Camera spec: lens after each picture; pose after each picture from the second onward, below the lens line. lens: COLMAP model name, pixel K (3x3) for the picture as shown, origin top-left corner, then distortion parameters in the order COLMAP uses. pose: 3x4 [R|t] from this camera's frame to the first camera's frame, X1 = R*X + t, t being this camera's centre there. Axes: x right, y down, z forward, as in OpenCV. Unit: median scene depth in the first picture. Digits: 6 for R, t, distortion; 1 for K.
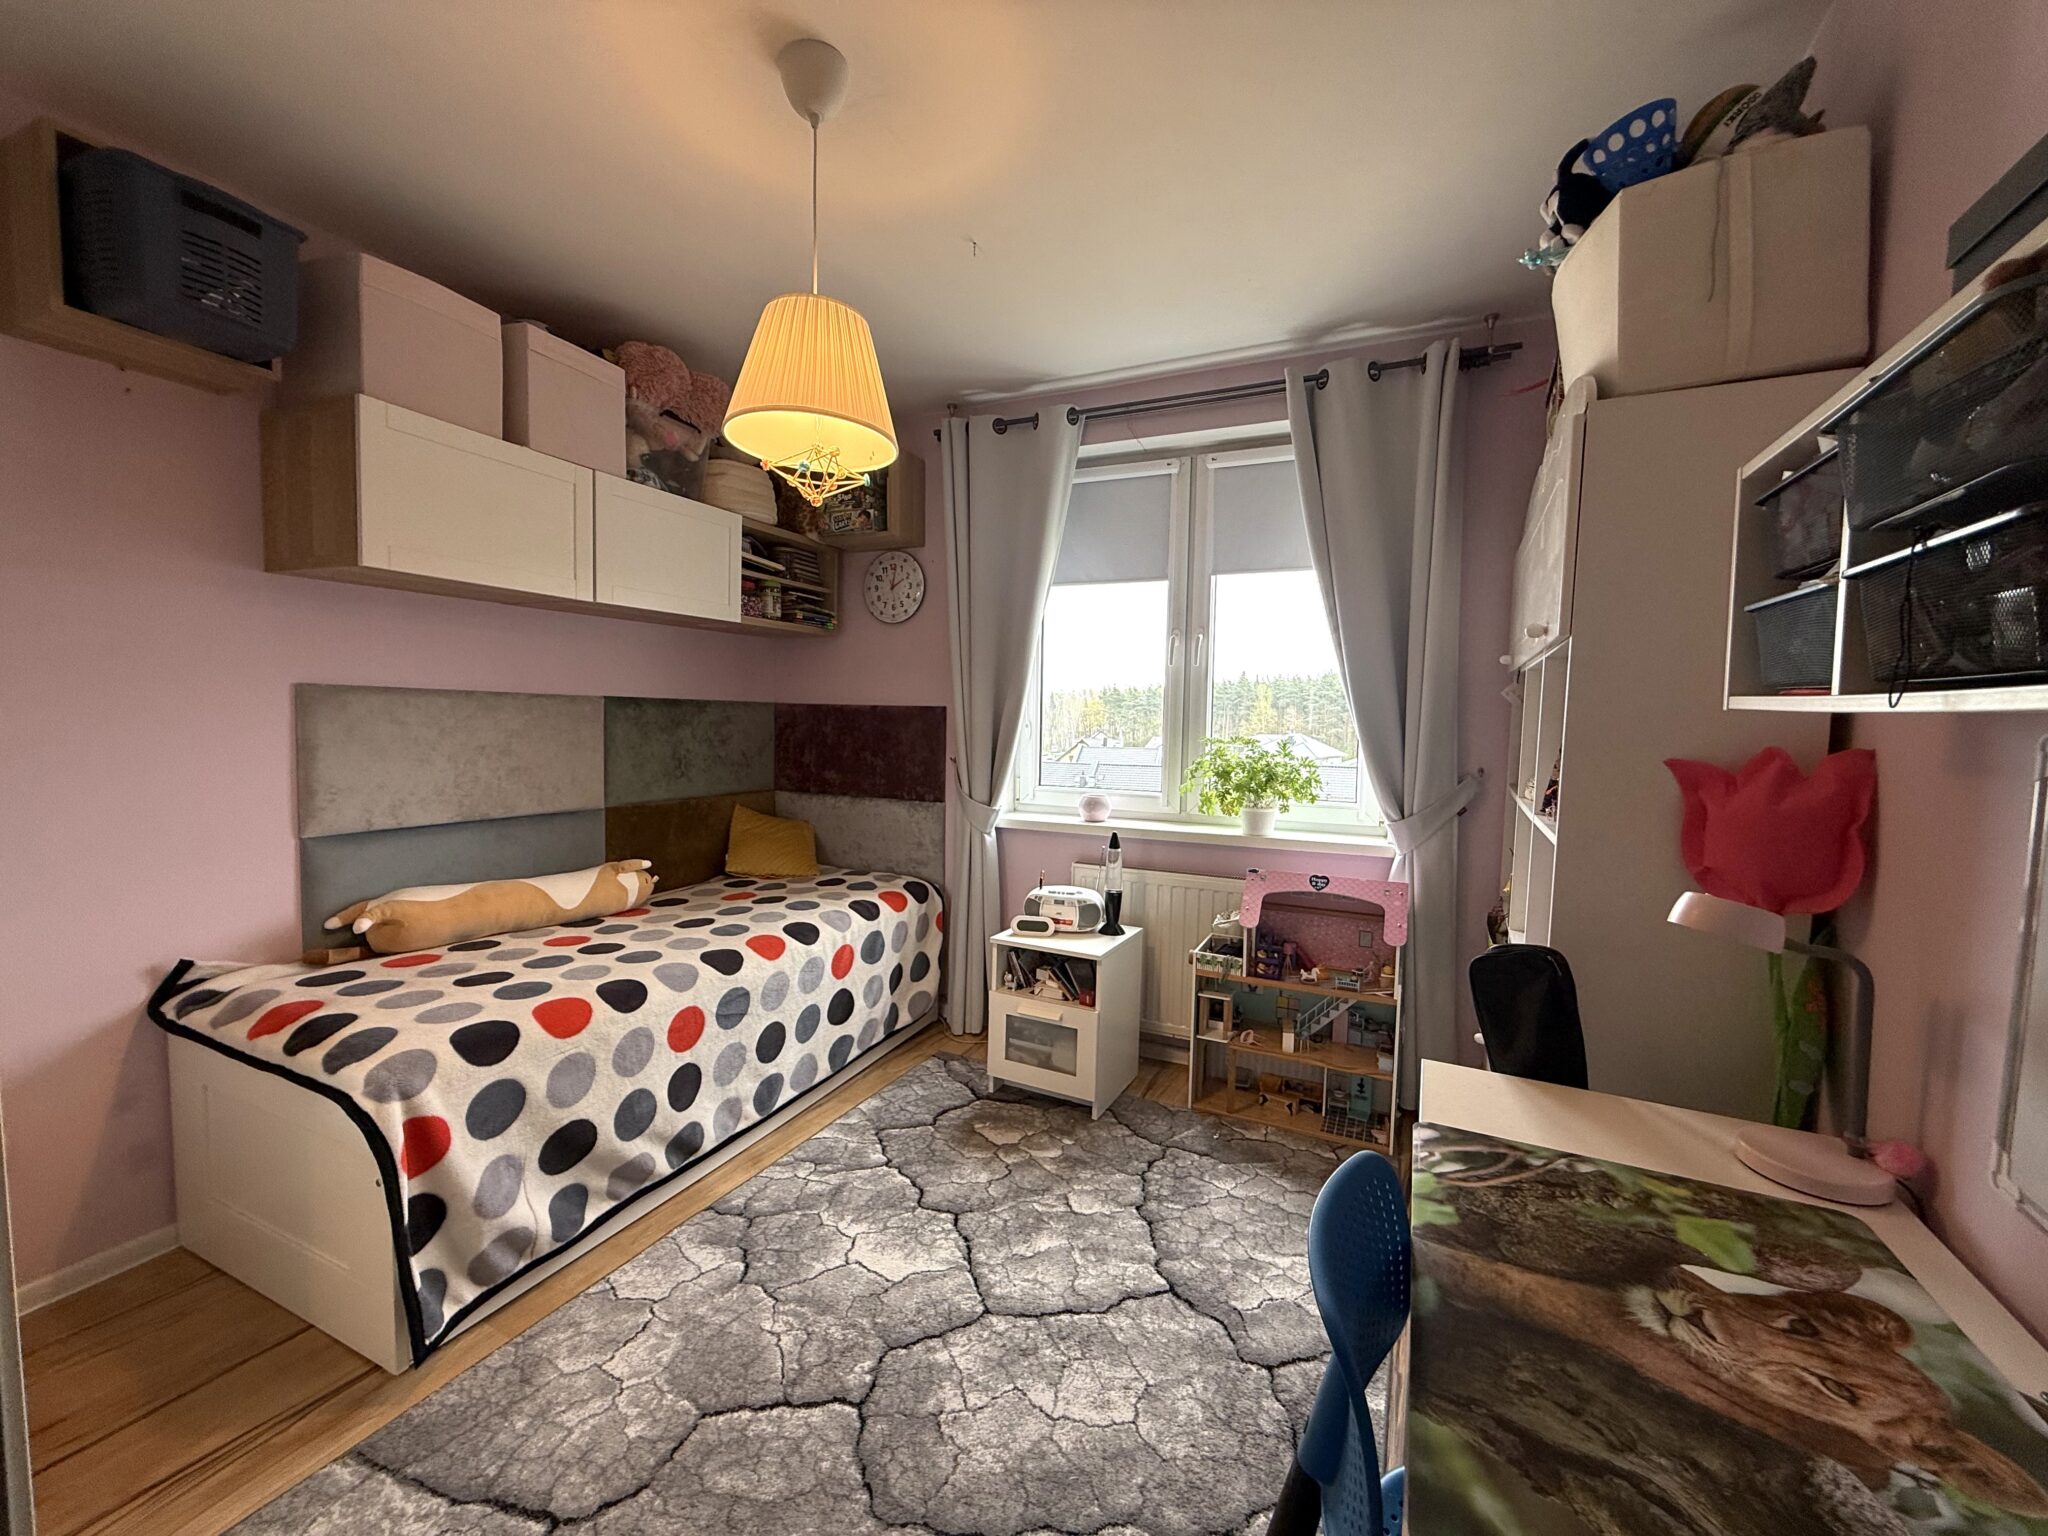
lens RADIAL K [[815.6, 0, 1016.9], [0, 815.6, 766.9], [0, 0, 1]] dist [0.000267, 0.000061]
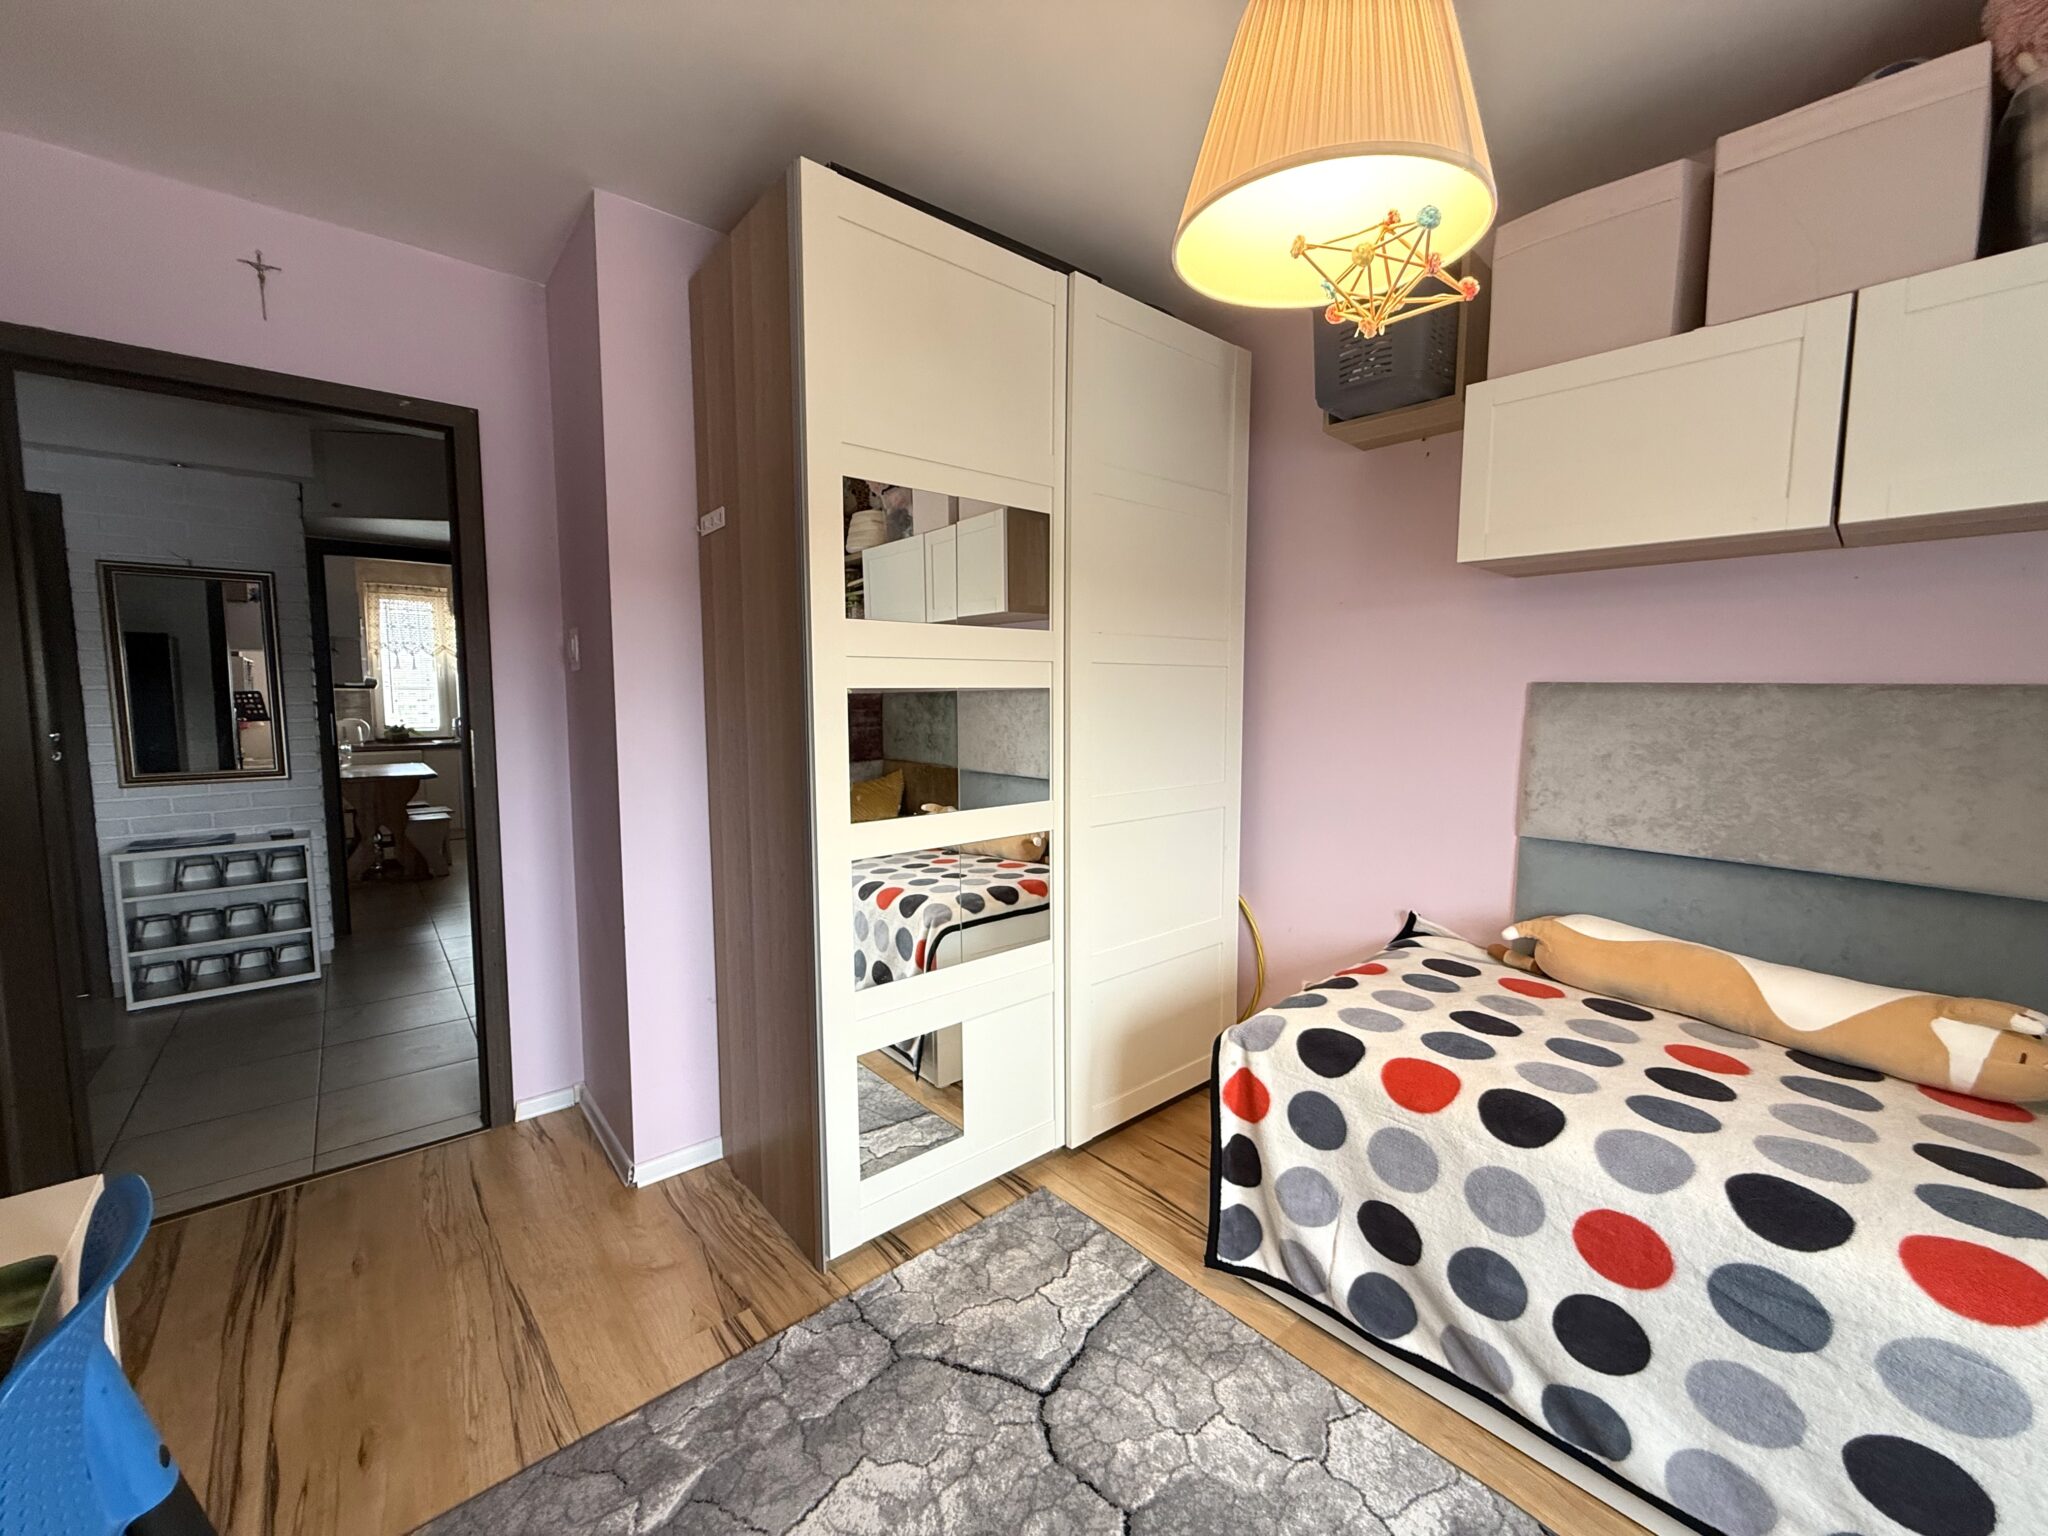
lens RADIAL K [[815.6, 0, 1016.9], [0, 815.6, 766.9], [0, 0, 1]] dist [0.000267, 0.000061]
pose [[-0.385672, 0.065254, -0.920325, 0.320501], [-0.067804, 0.992794, 0.098806, -0.060864], [0.920141, 0.100509, -0.378469, 0.882211]]
